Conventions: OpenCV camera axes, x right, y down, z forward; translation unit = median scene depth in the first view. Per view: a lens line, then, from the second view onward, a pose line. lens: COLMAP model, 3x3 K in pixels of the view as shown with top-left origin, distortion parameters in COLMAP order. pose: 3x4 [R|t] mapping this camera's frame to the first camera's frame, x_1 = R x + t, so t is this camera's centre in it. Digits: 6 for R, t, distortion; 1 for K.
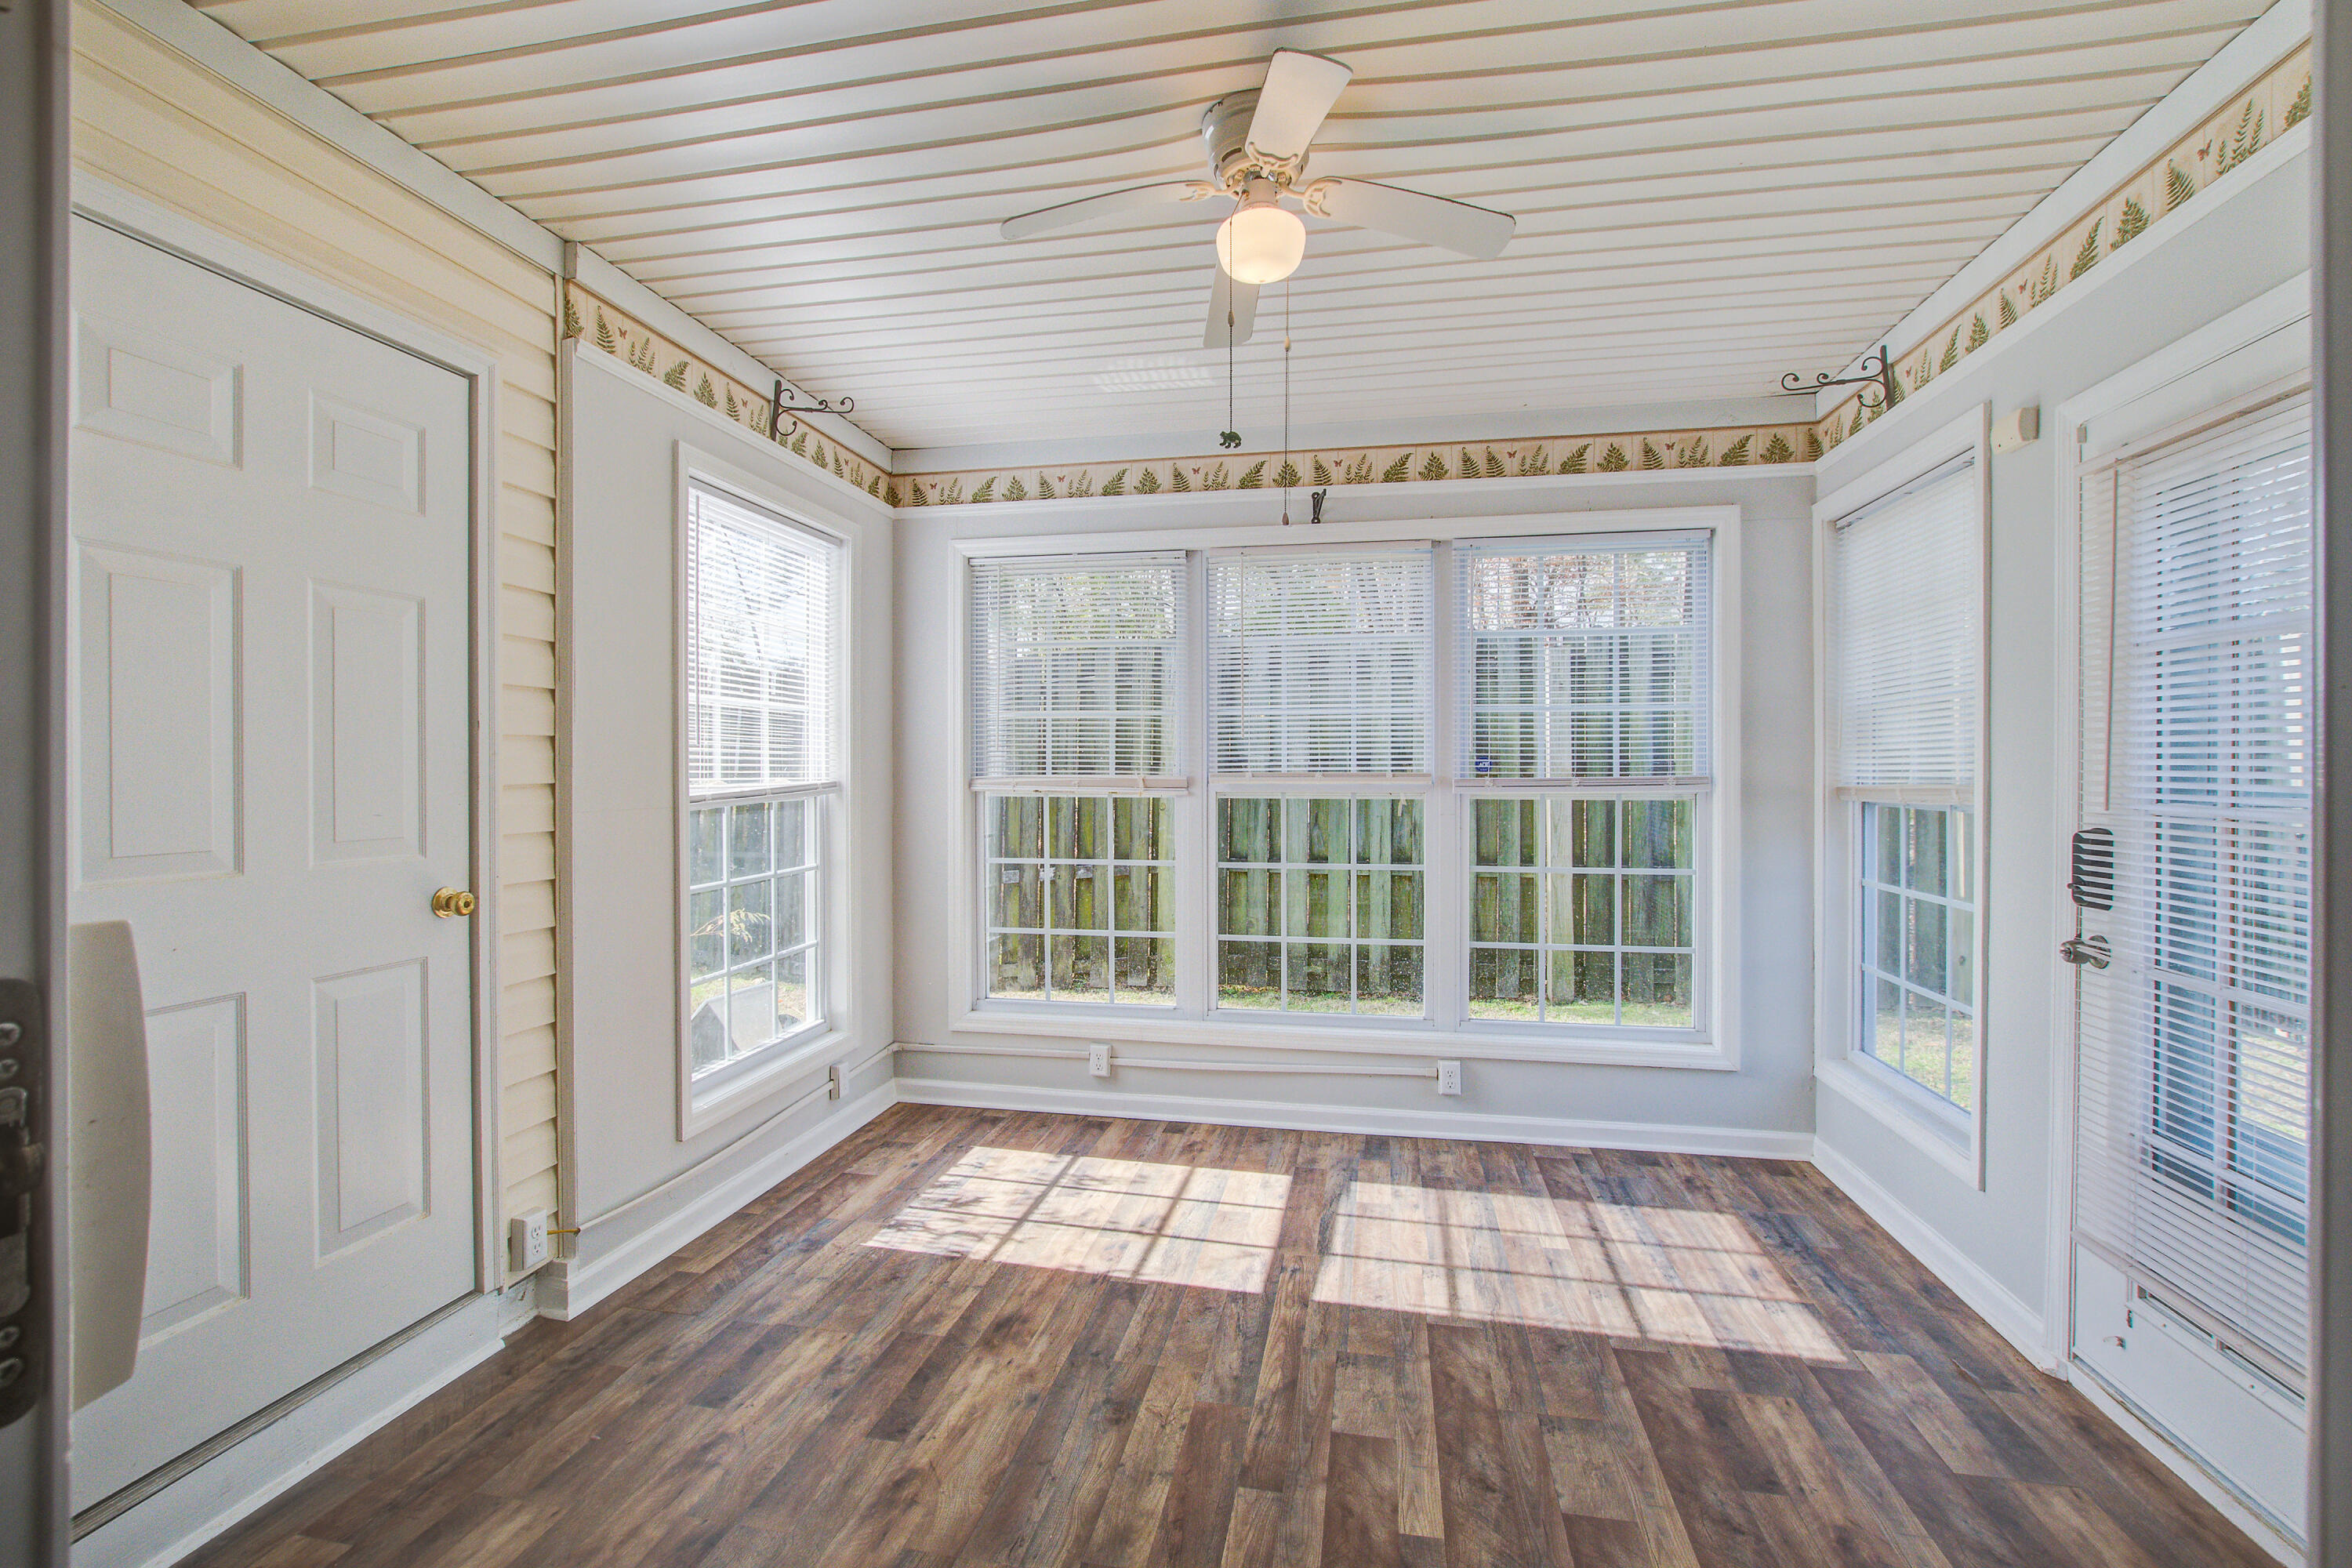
lens RADIAL K [[1047.0, 0, 1176.0], [0, 1047.0, 776.0], [0, 0, 1]] dist [-0.024526, 0.003070]
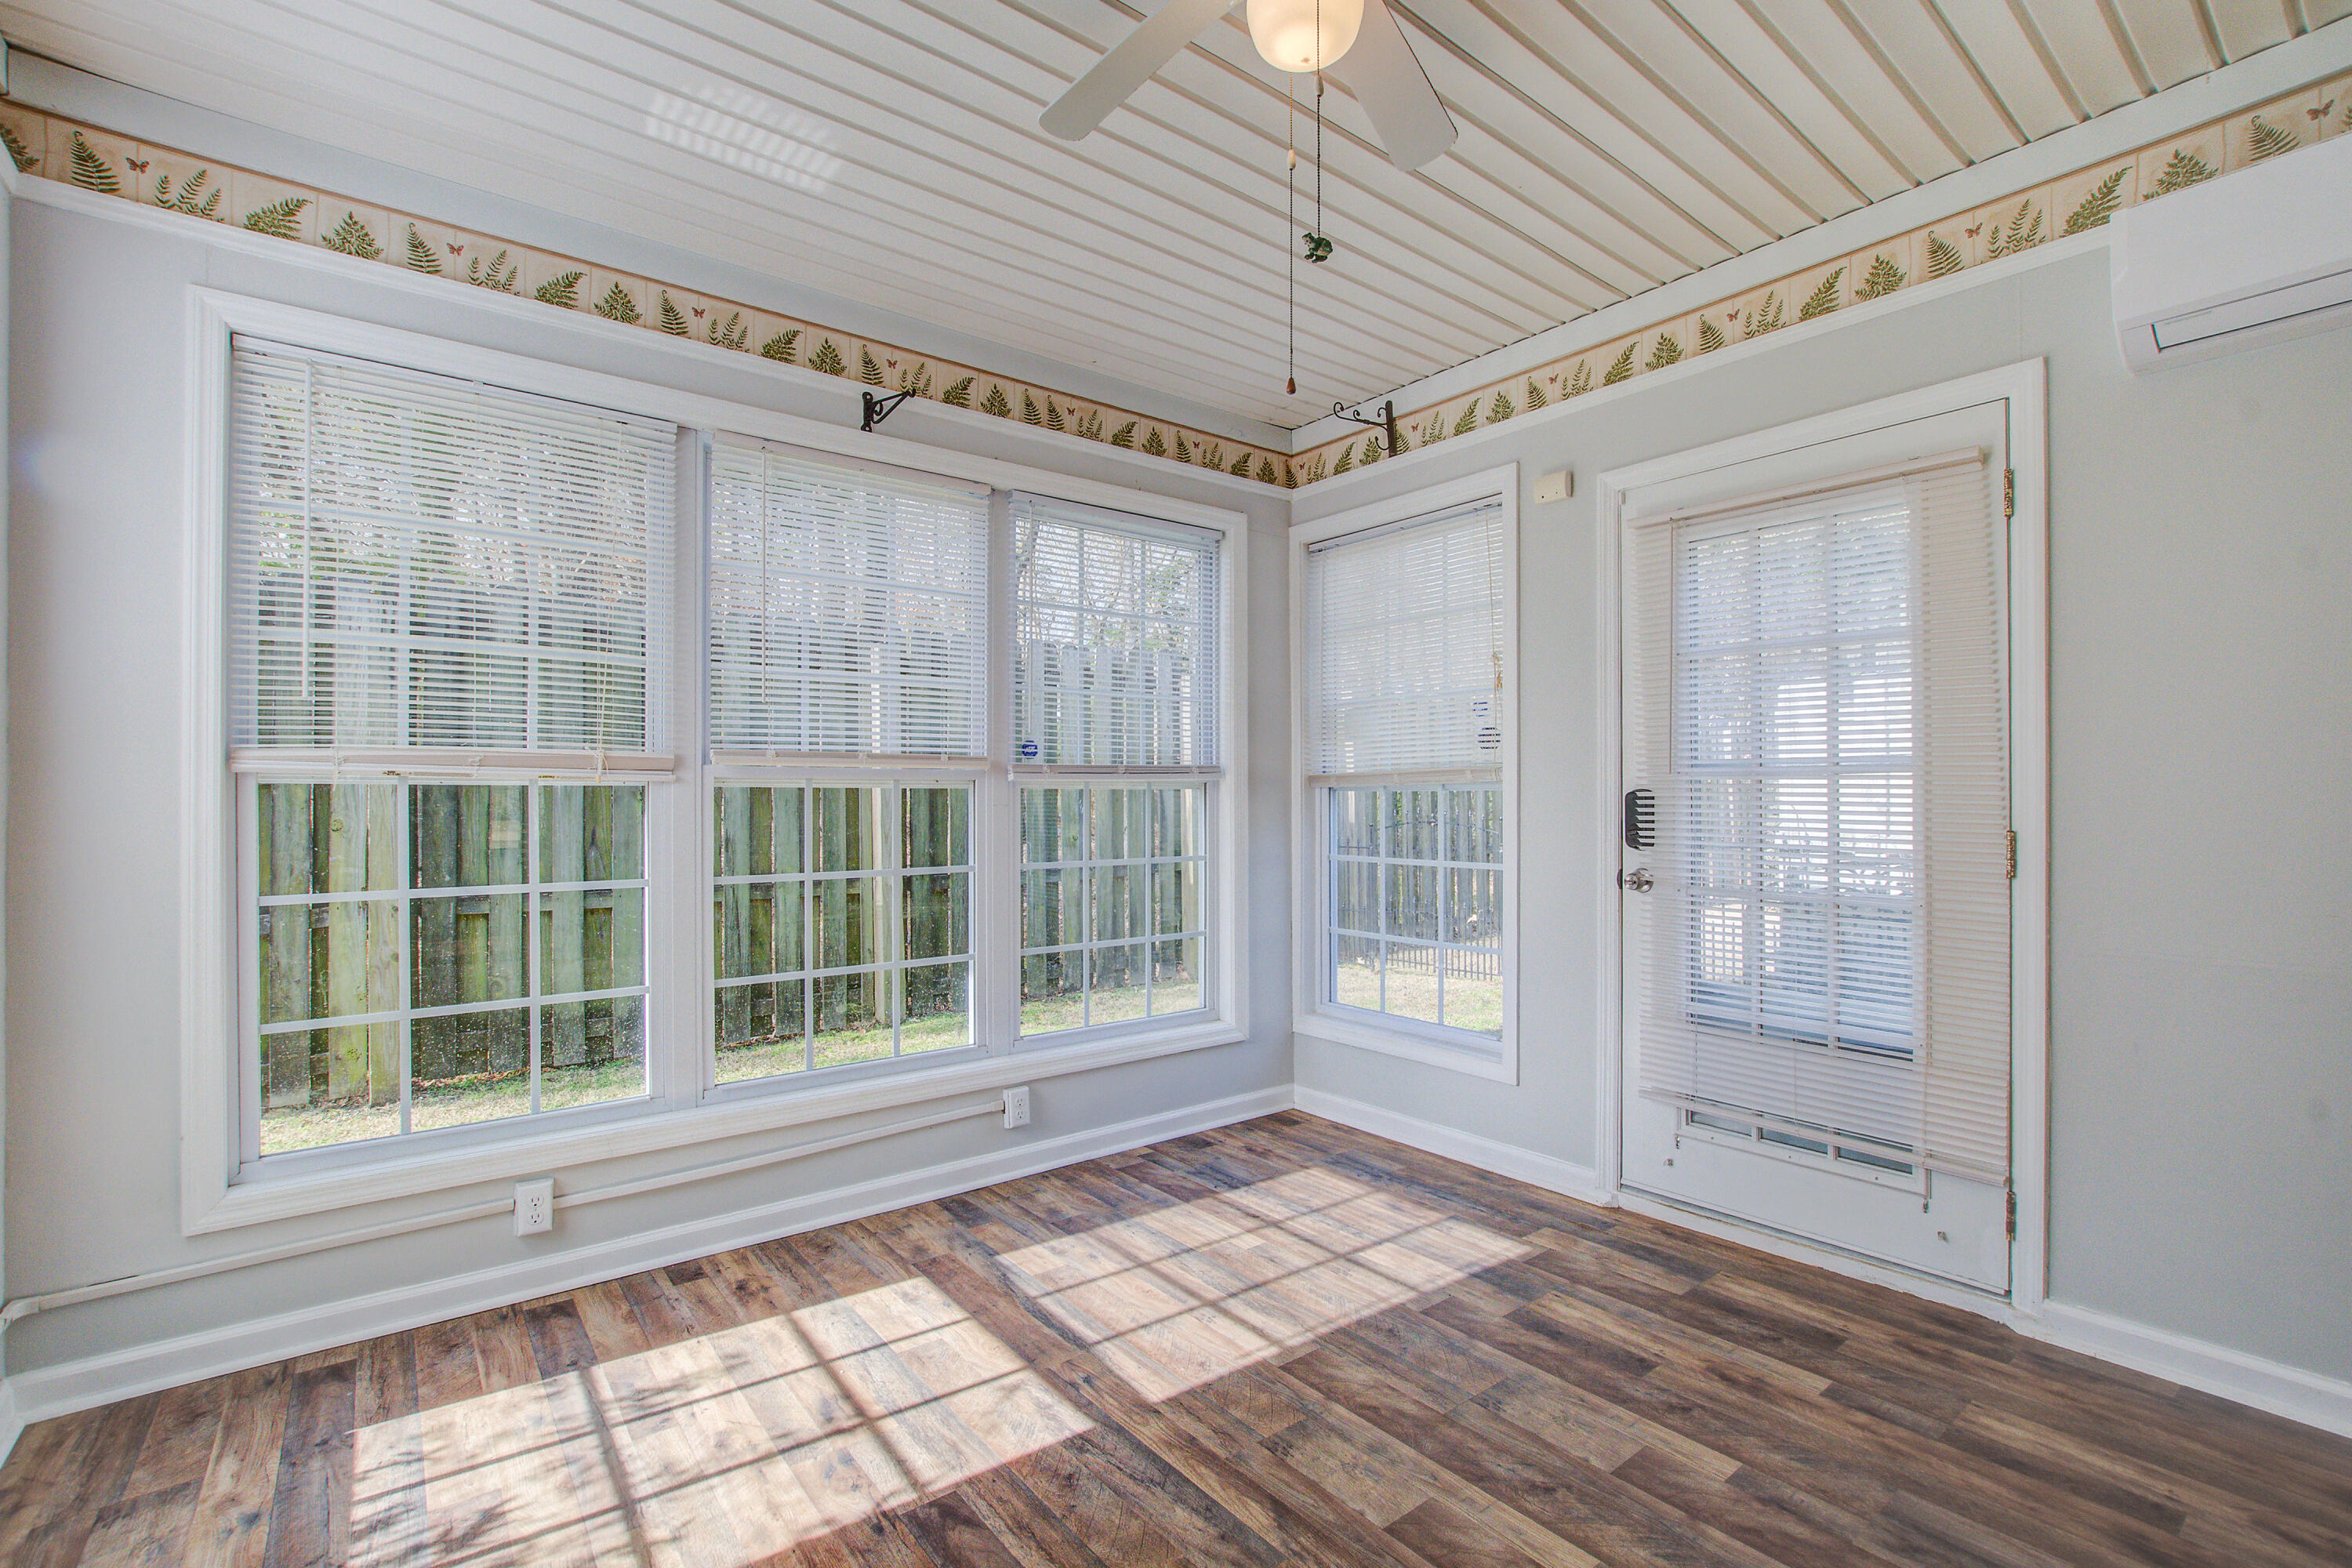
lens RADIAL K [[1047.0, 0, 1186.1], [0, 1047.0, 796.0], [0, 0, 1]] dist [-0.024526, 0.003070]
pose [[0.644034, 0.002398, 0.764993, -0.352432], [0.006686, 0.999939, -0.008763, 0.044089], [-0.764967, 0.010759, 0.643979, 0.372865]]
